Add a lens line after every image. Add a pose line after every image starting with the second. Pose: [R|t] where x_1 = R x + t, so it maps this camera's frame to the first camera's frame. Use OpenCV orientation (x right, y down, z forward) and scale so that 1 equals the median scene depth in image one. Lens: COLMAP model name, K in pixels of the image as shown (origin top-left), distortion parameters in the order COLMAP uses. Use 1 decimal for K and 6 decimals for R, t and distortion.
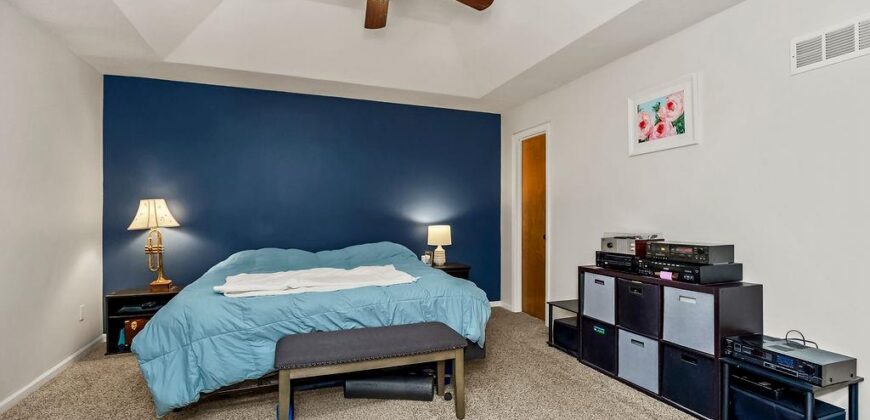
lens RADIAL K [[412.8, 0, 430.0], [0, 412.8, 214.3], [0, 0, 1]] dist [-0.001901, -0.000185]
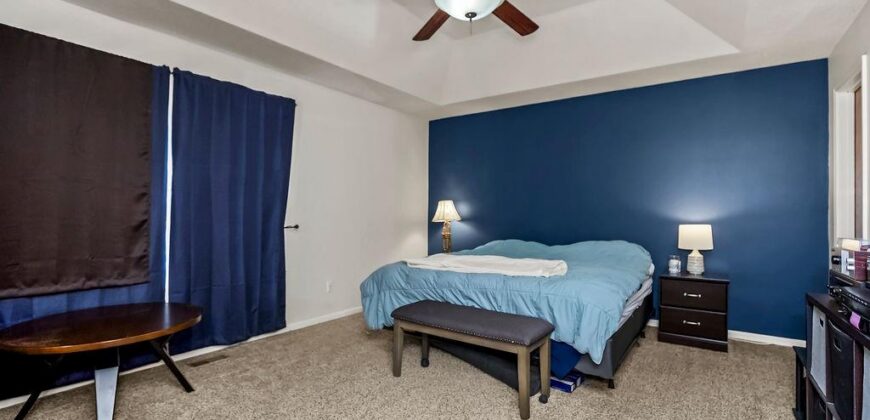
lens RADIAL K [[393.2, 0, 435.0], [0, 393.2, 210.0], [0, 0, 1]] dist [-0.000865, -0.000152]
pose [[0.566002, -0.004346, -0.824392, 0.455653], [-0.003749, 0.999962, -0.007846, 0.007549], [0.824395, 0.007532, 0.565965, 0.188133]]
